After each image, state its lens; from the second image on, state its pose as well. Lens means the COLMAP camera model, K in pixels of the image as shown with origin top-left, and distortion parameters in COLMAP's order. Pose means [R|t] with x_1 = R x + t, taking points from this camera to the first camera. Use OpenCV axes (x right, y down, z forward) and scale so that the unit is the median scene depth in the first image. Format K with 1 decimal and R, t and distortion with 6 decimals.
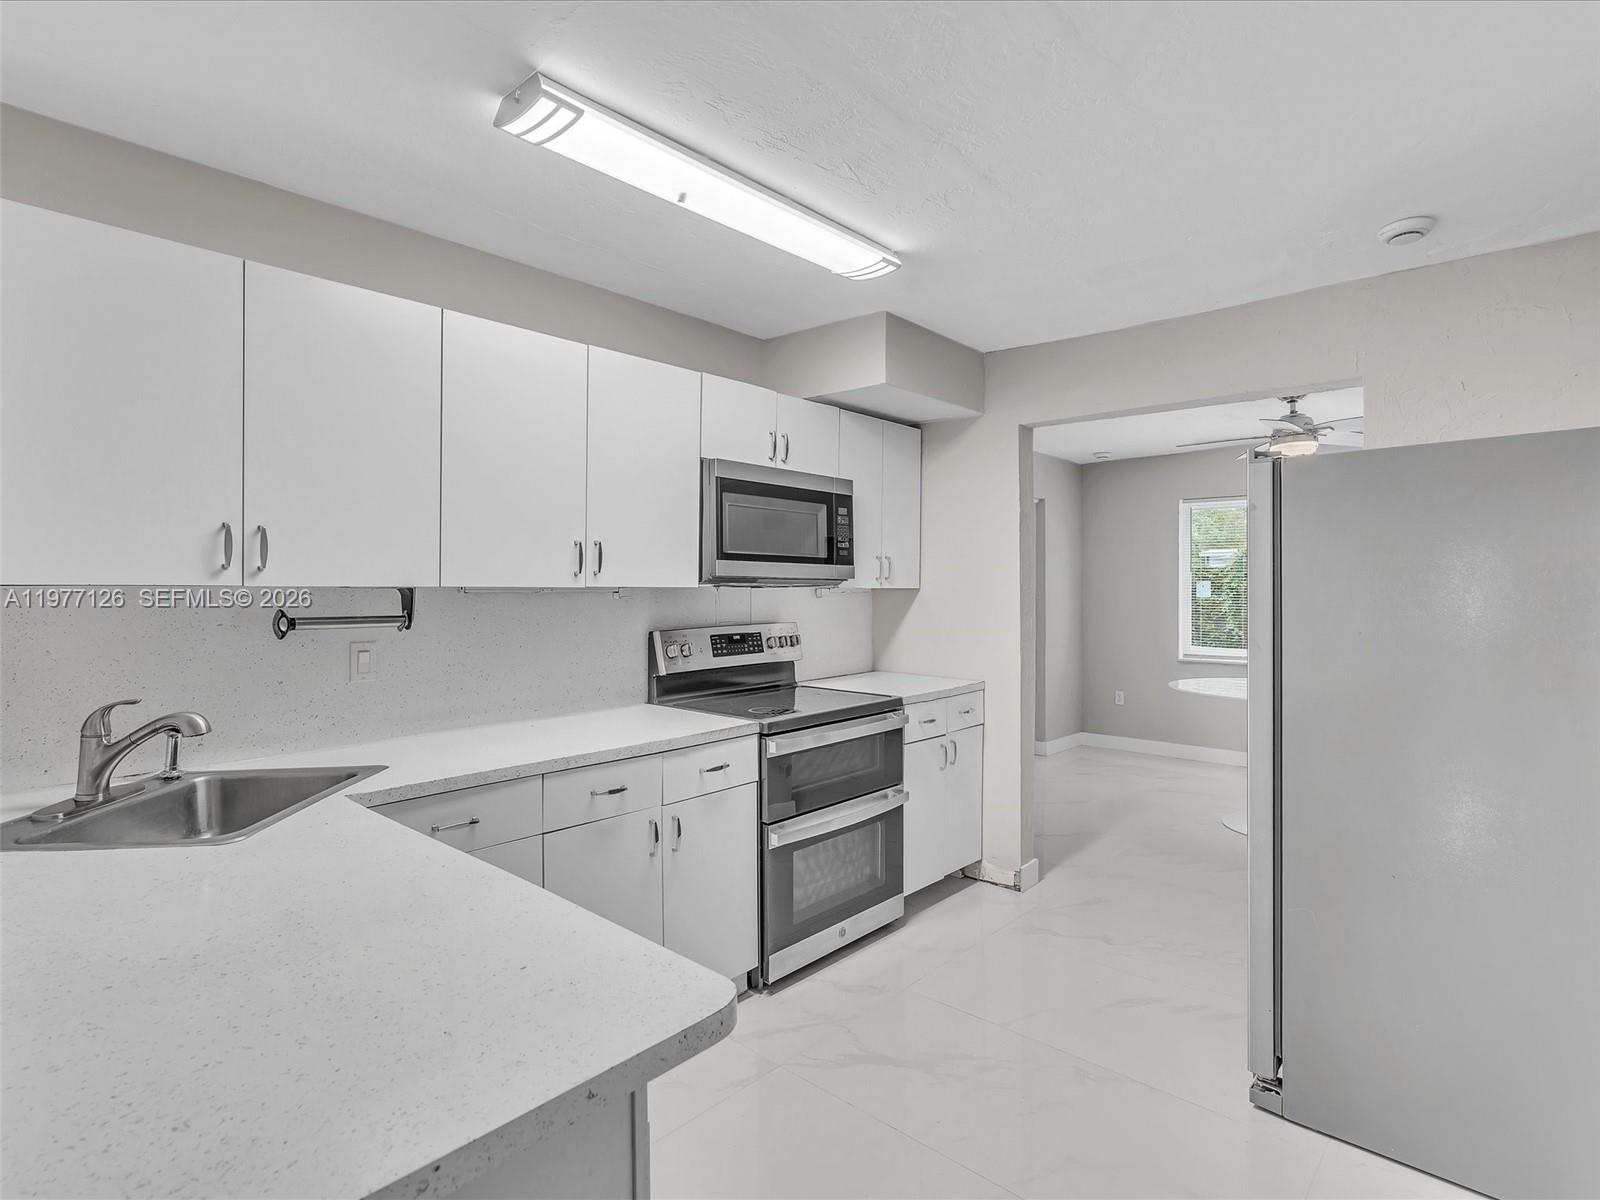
lens RADIAL K [[815.6, 0, 816.8], [0, 815.6, 590.3], [0, 0, 1]] dist [-0.008140, 0.002789]
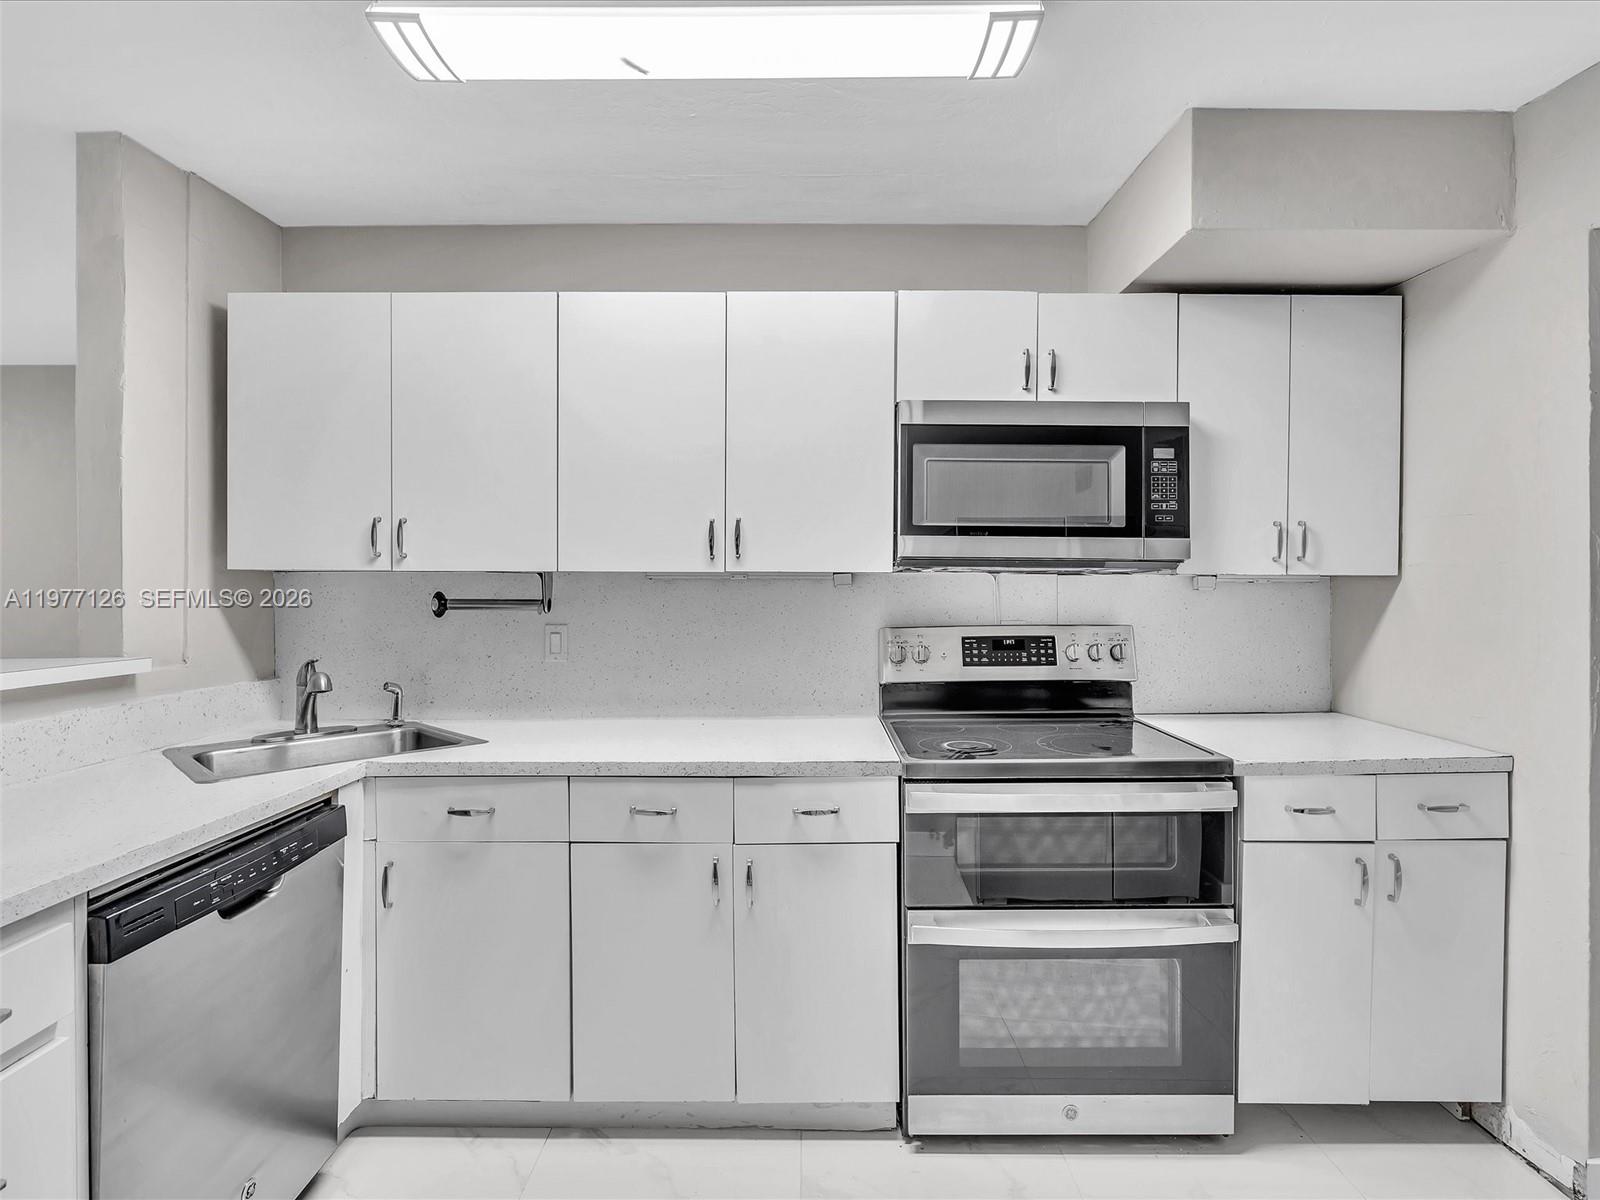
lens RADIAL K [[815.6, 0, 807.9], [0, 815.6, 587.3], [0, 0, 1]] dist [-0.008140, 0.002789]
pose [[0.667567, 0.004860, -0.744534, 0.336767], [-0.004232, 0.999987, 0.002732, 0.007667], [0.744538, 0.001327, 0.667579, 0.388651]]
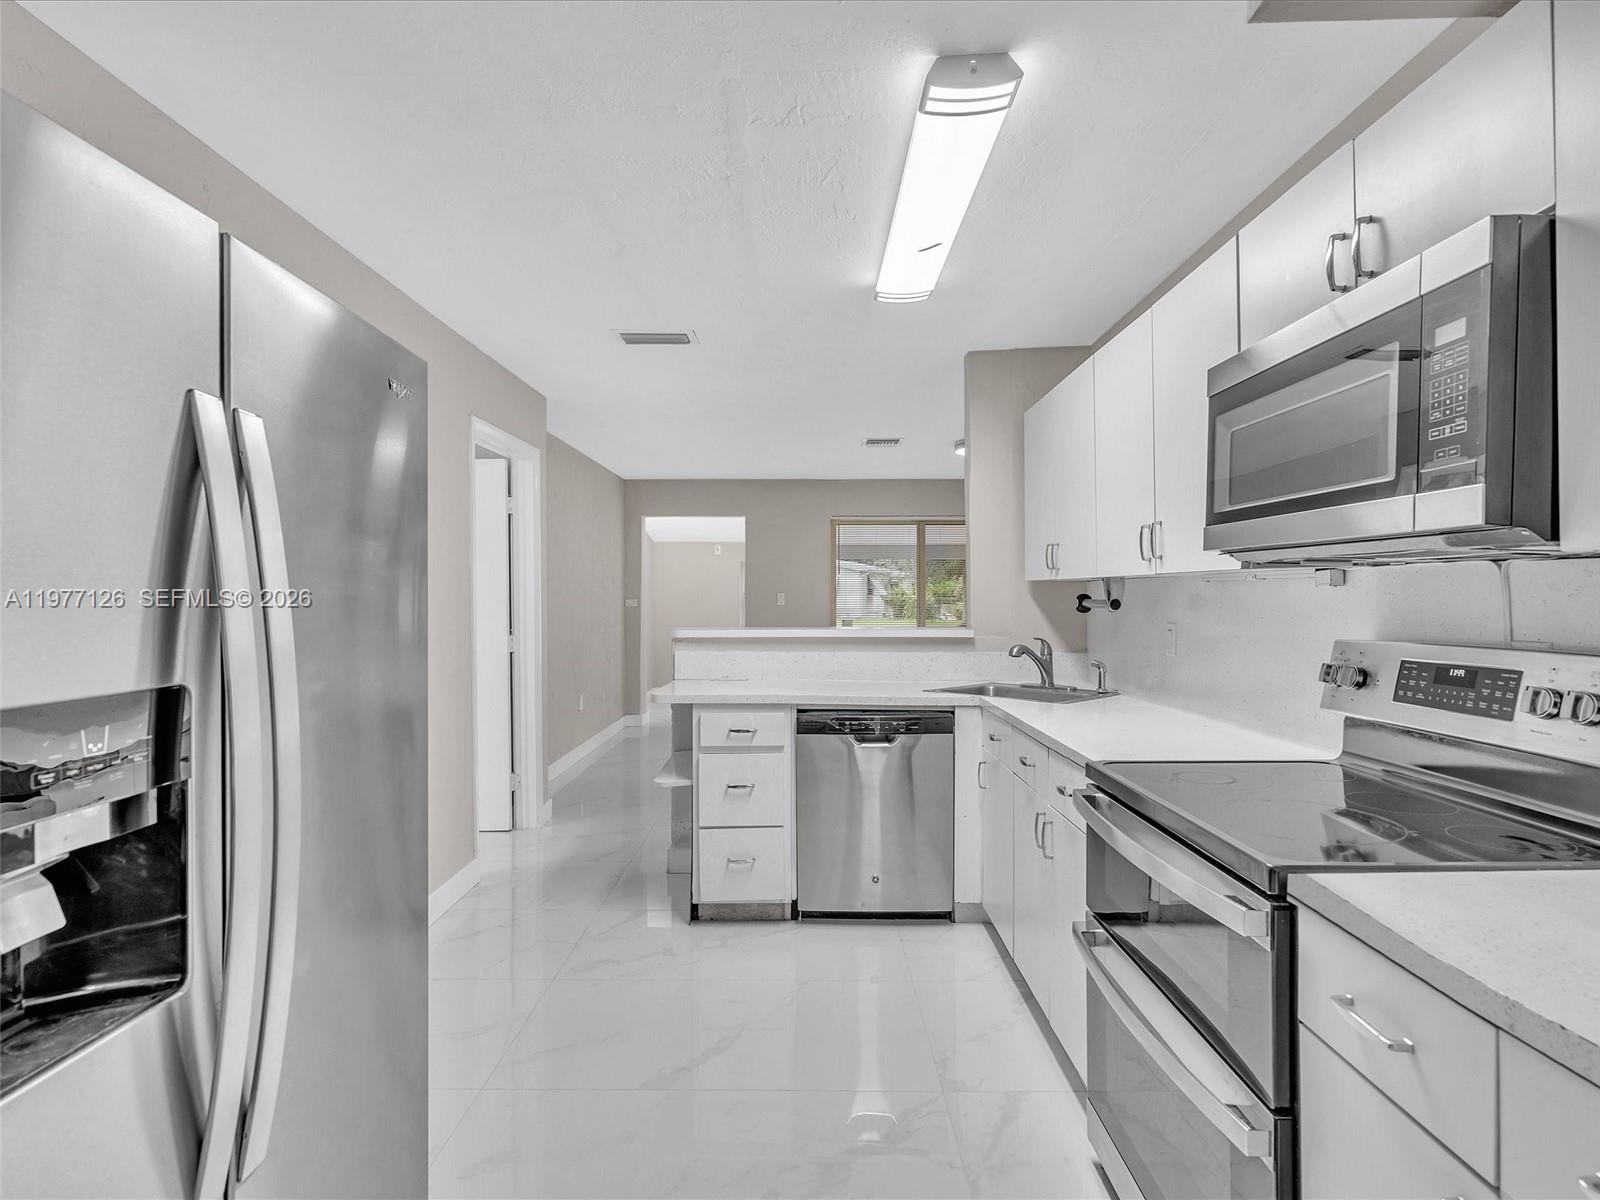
lens RADIAL K [[815.6, 0, 793.7], [0, 815.6, 599.2], [0, 0, 1]] dist [-0.008140, 0.002789]
pose [[-0.753630, 0.006163, -0.657270, 0.490377], [0.001914, 0.999972, 0.007182, 0.013425], [0.657296, 0.004155, -0.753621, 1.132935]]
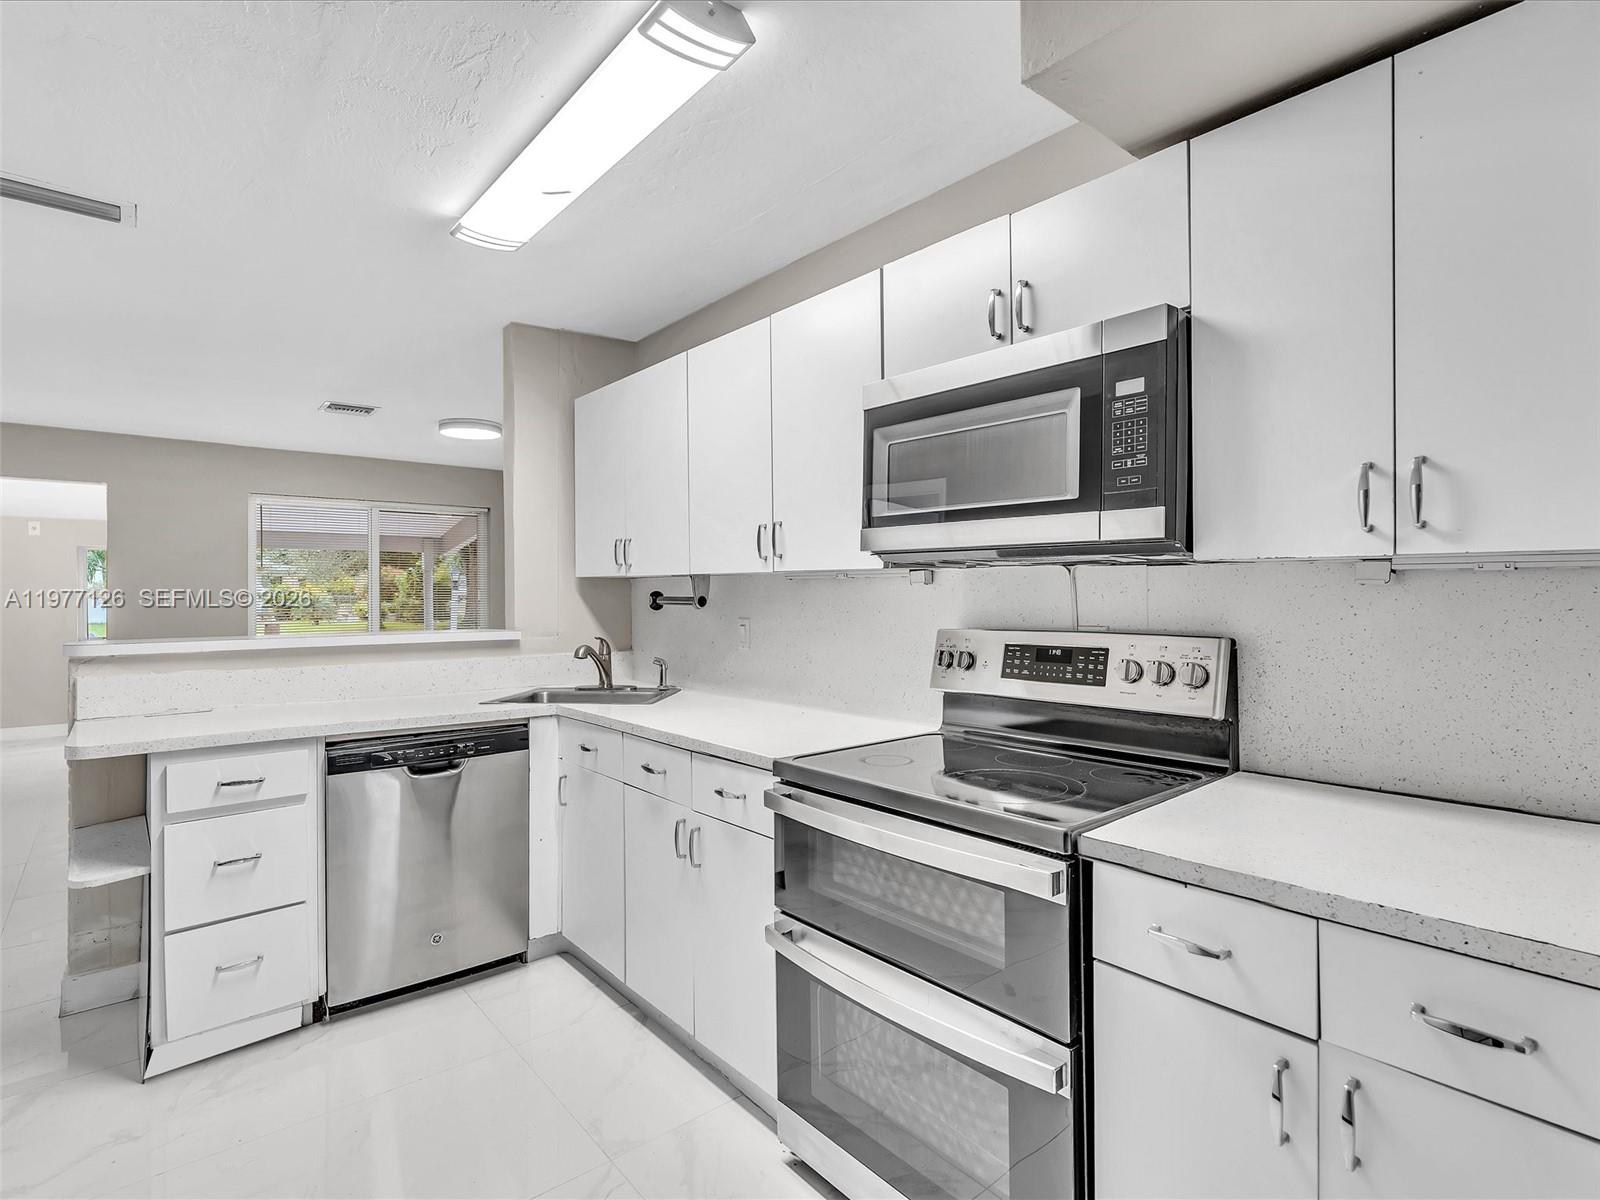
lens RADIAL K [[815.6, 0, 804.3], [0, 815.6, 590.0], [0, 0, 1]] dist [-0.008140, 0.002789]
pose [[-0.140401, 0.000125, -0.990095, 0.518725], [0.001203, 0.999999, -0.000045, 0.013729], [0.990094, -0.001197, -0.140401, 0.933815]]
